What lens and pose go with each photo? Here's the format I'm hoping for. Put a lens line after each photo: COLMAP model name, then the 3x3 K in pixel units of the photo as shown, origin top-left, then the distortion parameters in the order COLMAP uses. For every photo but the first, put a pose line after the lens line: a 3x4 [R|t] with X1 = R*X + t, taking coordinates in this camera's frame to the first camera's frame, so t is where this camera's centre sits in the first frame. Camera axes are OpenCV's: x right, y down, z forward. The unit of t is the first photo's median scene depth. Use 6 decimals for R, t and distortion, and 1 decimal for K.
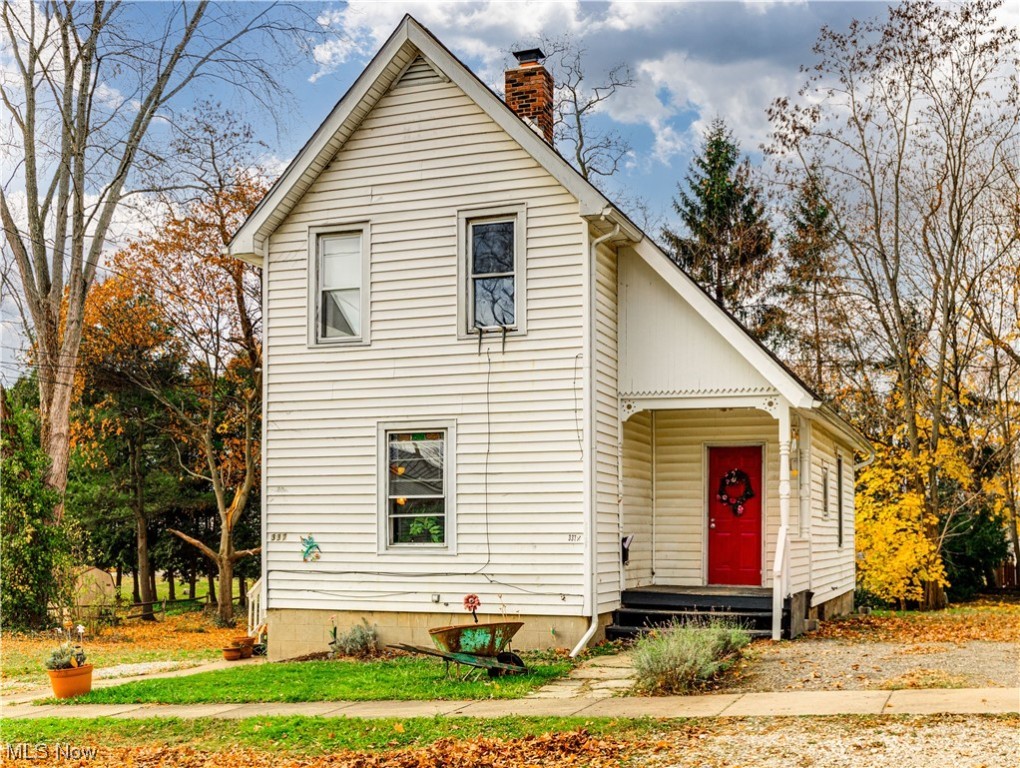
lens RADIAL K [[876.2, 0, 508.9], [0, 876.2, 381.9], [0, 0, 1]] dist [-0.005883, 0.000900]
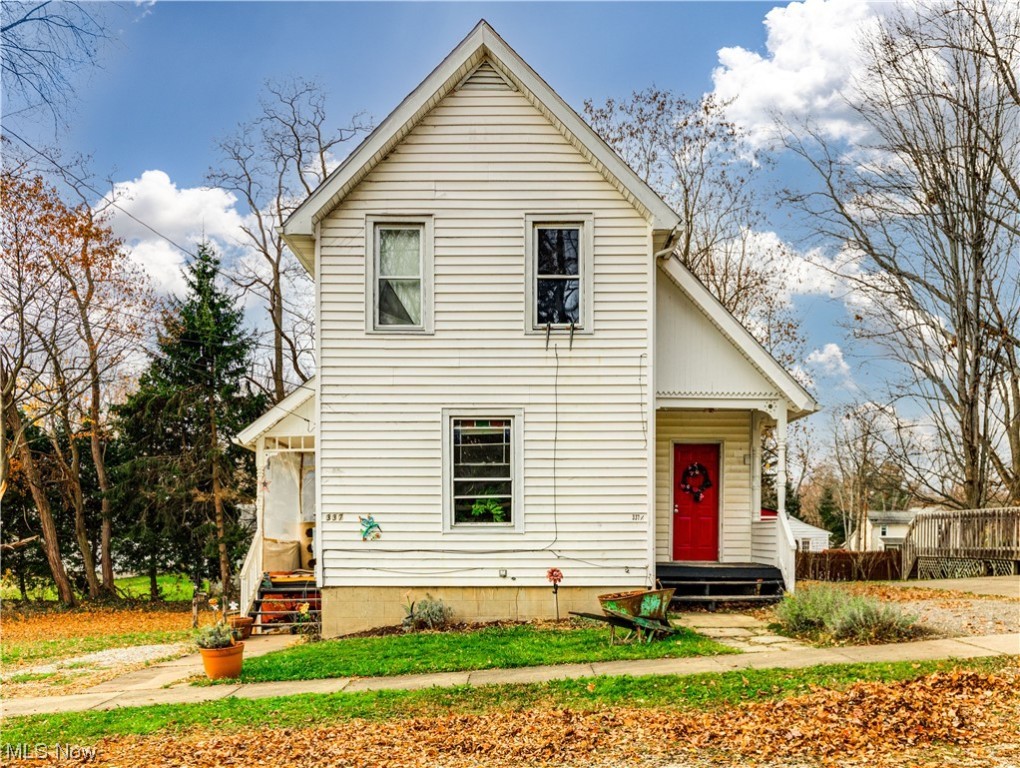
lens RADIAL K [[785.3, 0, 503.5], [0, 785.3, 419.0], [0, 0, 1]] dist [-0.002194, -0.000124]
pose [[0.963991, 0.037223, 0.263317, -0.331580], [-0.046362, 0.998516, 0.028575, 0.028906], [-0.261862, -0.039754, 0.964286, 0.073980]]
